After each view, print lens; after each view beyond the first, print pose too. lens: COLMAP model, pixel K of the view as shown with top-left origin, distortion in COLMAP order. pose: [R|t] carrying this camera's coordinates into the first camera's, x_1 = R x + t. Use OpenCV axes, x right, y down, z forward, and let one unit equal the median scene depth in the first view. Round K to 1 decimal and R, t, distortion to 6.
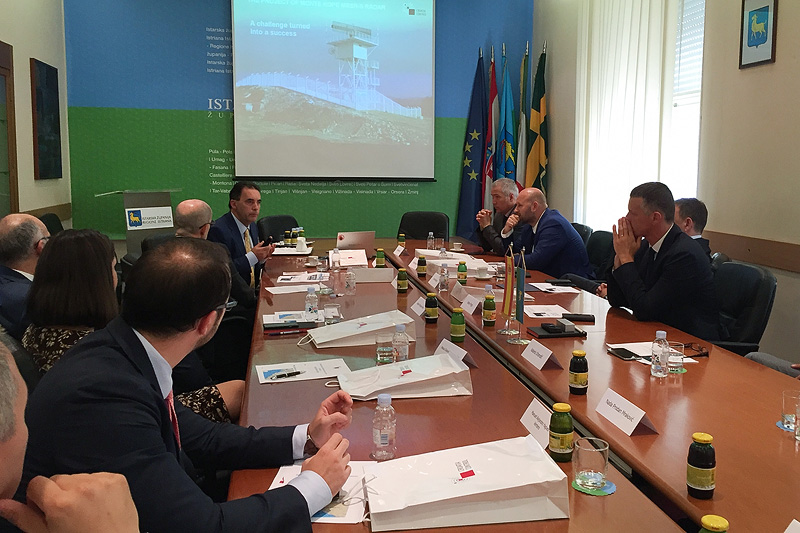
lens RADIAL K [[687.1, 0, 400.8], [0, 687.1, 265.8], [0, 0, 1]] dist [0.036443, -0.042632]
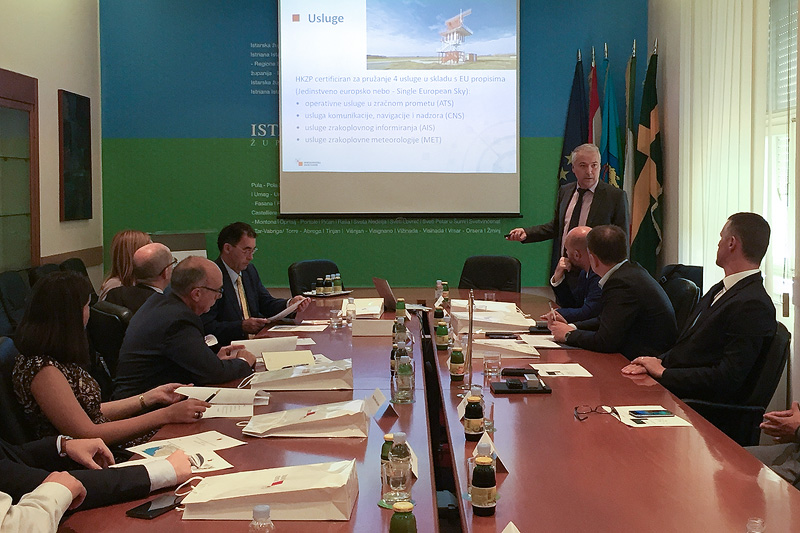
lens RADIAL K [[1004.1, 0, 400.1], [0, 1004.1, 267.5], [0, 0, 1]] dist [0.010099, 0.000000]
pose [[0.975956, 0.000904, -0.217966, 0.172419], [-0.015284, 0.997814, -0.064298, 0.012118], [0.217432, 0.066083, 0.973836, -0.160785]]
